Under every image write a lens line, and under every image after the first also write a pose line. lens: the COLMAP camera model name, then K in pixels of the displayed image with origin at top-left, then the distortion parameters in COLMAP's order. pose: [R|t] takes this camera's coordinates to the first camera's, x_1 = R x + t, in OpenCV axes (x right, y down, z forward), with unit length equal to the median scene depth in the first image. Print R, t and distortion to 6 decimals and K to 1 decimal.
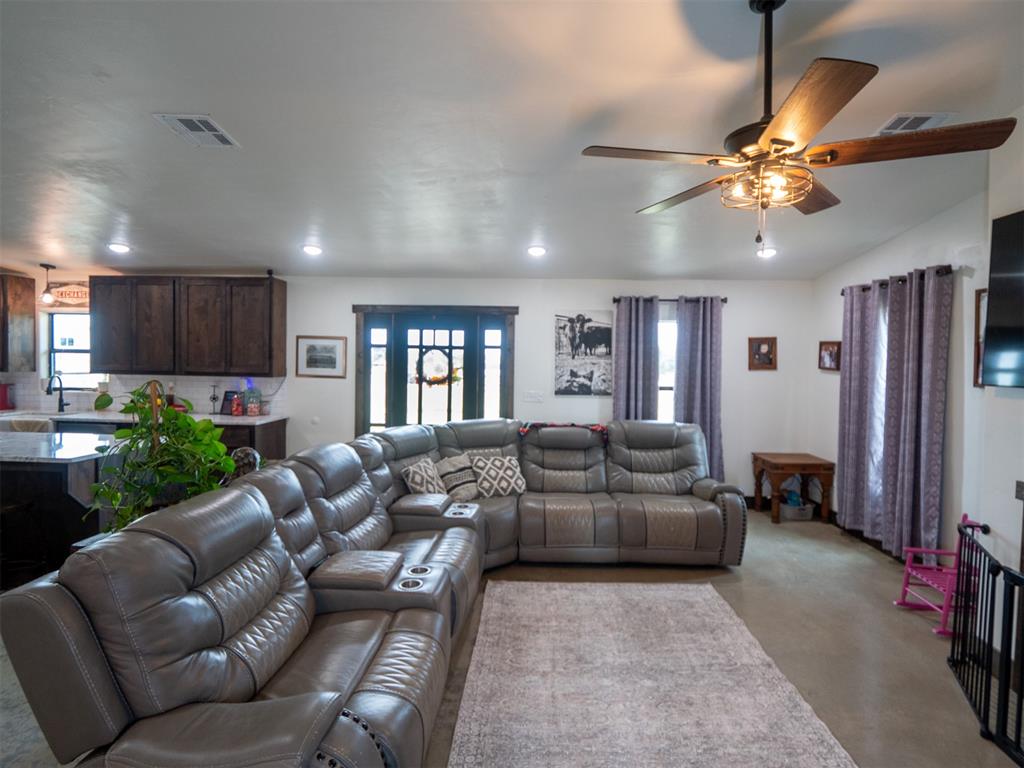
lens RADIAL K [[510.1, 0, 524.8], [0, 510.1, 375.8], [0, 0, 1]] dist [-0.010209, -0.000706]
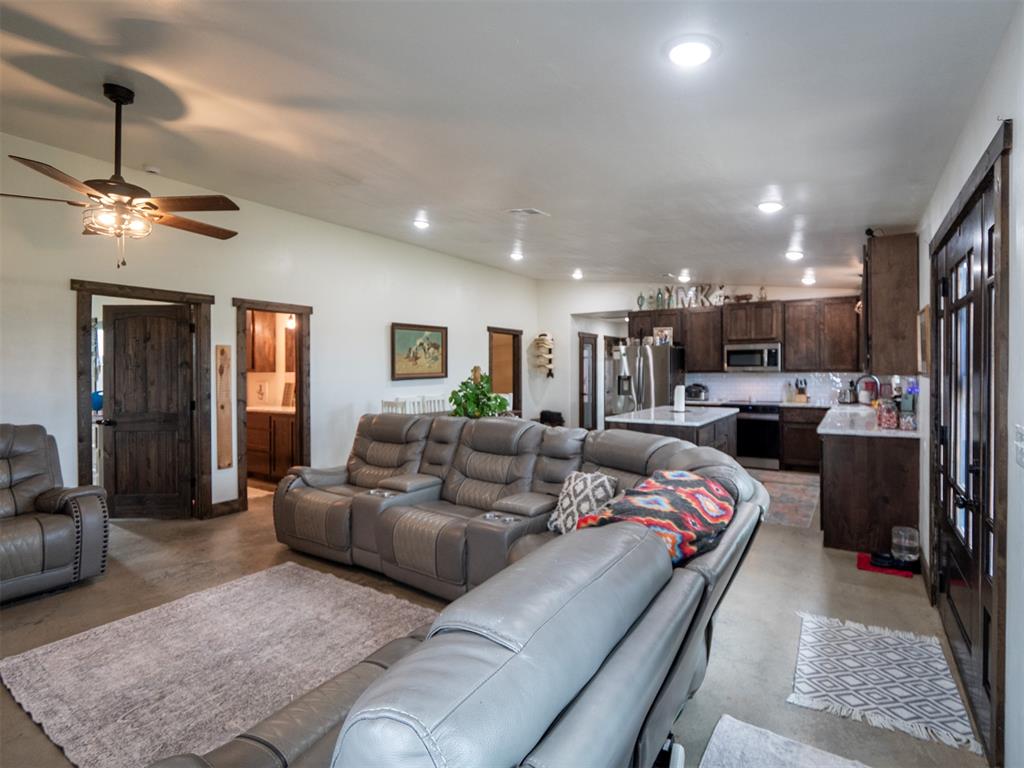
lens RADIAL K [[510.1, 0, 524.8], [0, 510.1, 375.8], [0, 0, 1]] dist [-0.010209, -0.000706]
pose [[-0.526784, -0.005460, -0.849982, 0.433623], [-0.026412, 0.999602, 0.009948, 0.010074], [0.849589, 0.027690, -0.526718, 1.103780]]
